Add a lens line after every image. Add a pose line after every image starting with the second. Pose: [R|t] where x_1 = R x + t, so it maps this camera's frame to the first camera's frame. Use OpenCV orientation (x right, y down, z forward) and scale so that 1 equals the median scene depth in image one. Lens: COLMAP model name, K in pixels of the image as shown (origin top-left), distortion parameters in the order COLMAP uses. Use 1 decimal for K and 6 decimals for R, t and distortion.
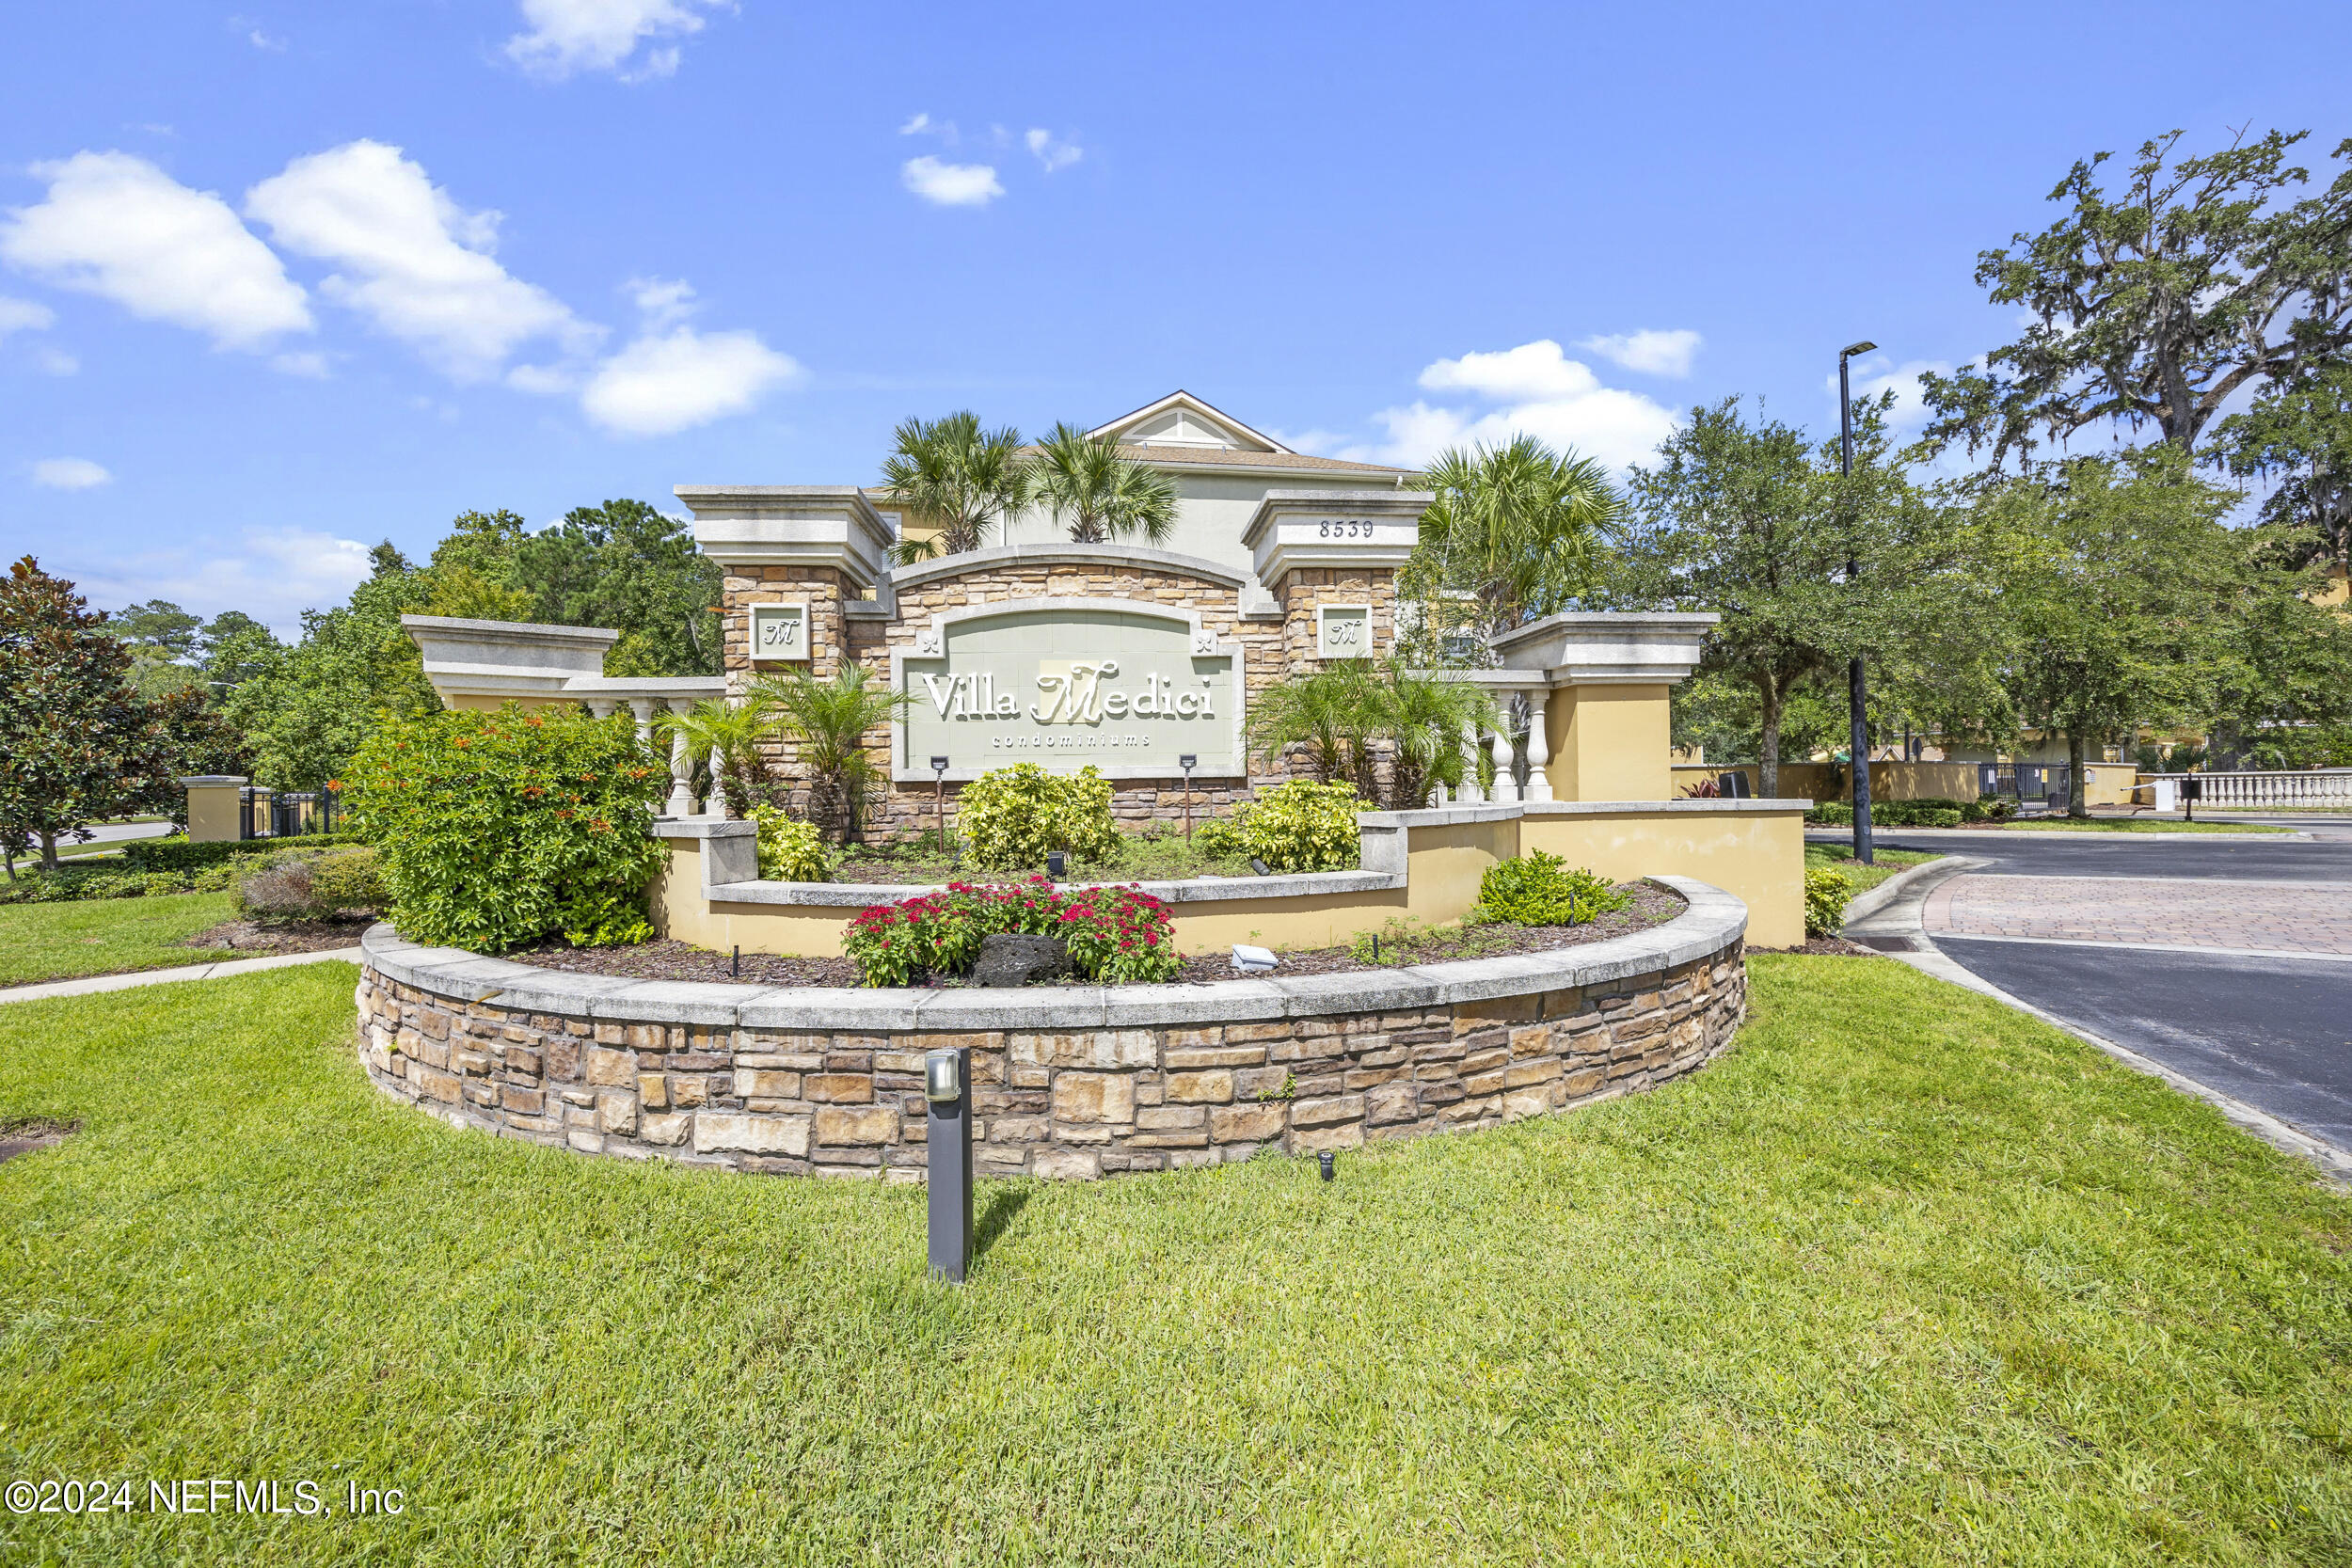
lens RADIAL K [[921.1, 0, 1176.0], [0, 921.1, 784.0], [0, 0, 1]] dist [-0.002527, -0.000168]
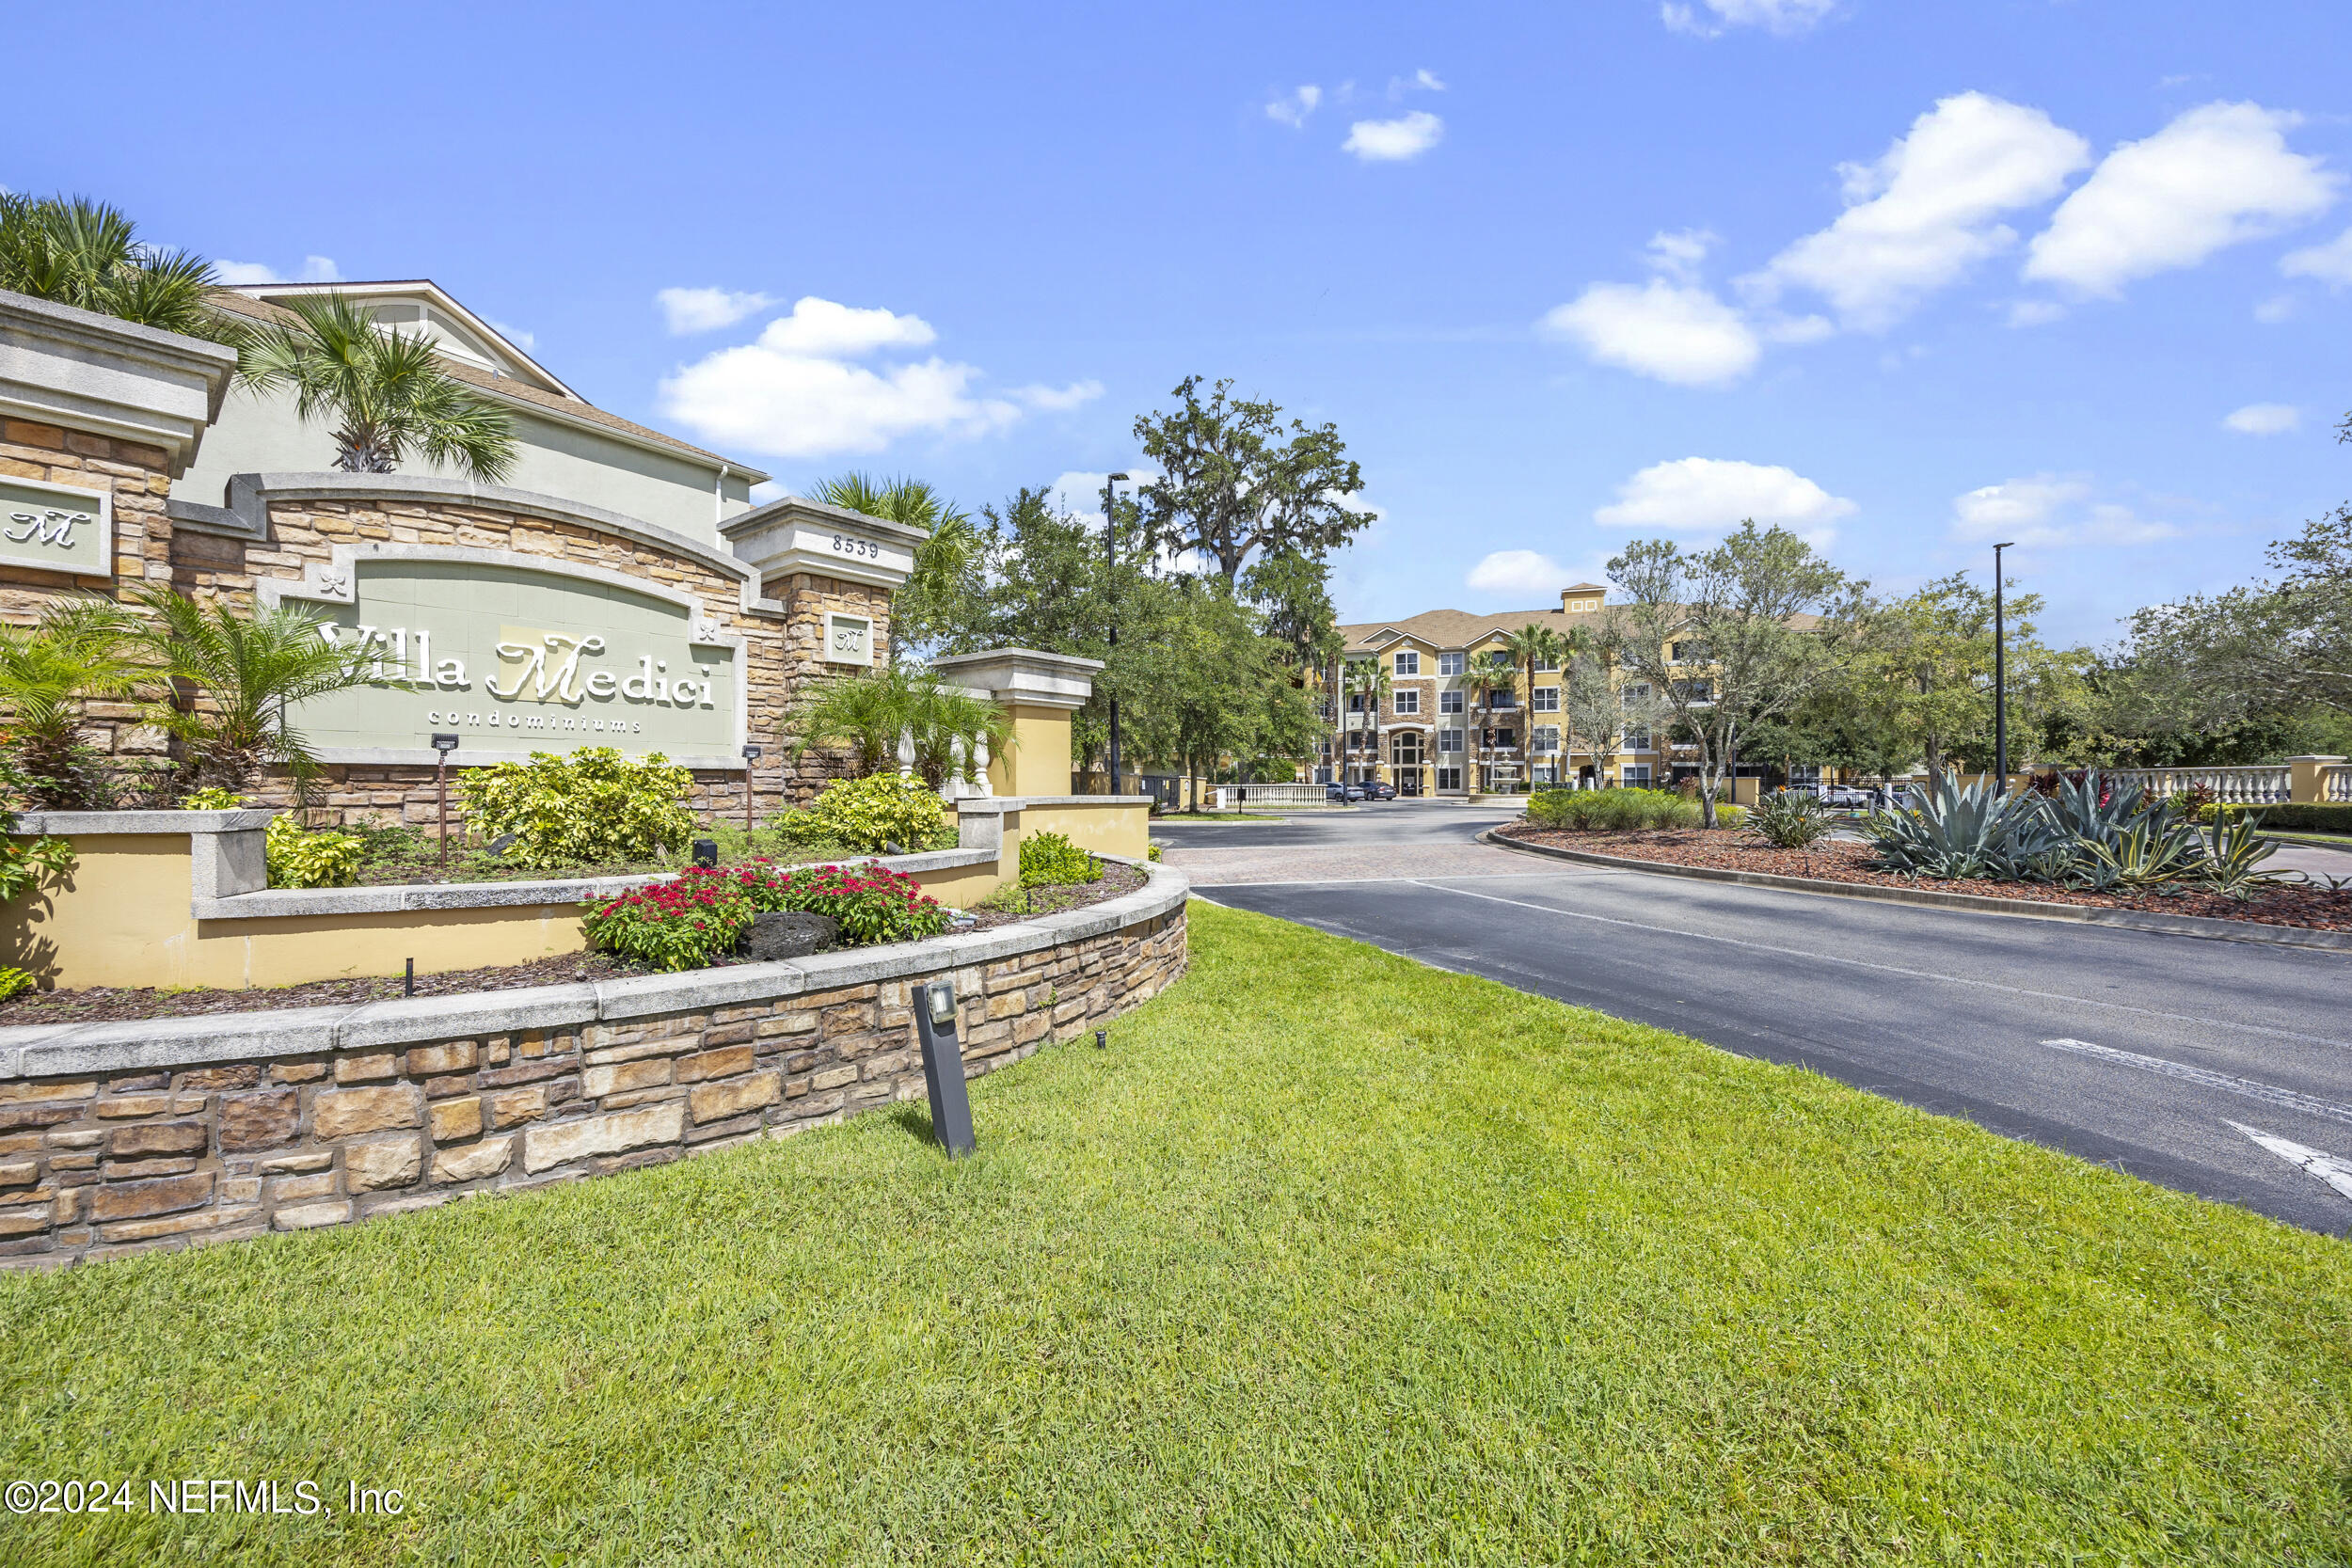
lens RADIAL K [[921.1, 0, 1176.0], [0, 921.1, 784.0], [0, 0, 1]] dist [-0.002527, -0.000168]
pose [[0.677067, 0.017099, 0.735722, -0.347758], [-0.014421, 0.999846, -0.009966, 0.011246], [-0.735780, -0.003862, 0.677210, -0.026253]]
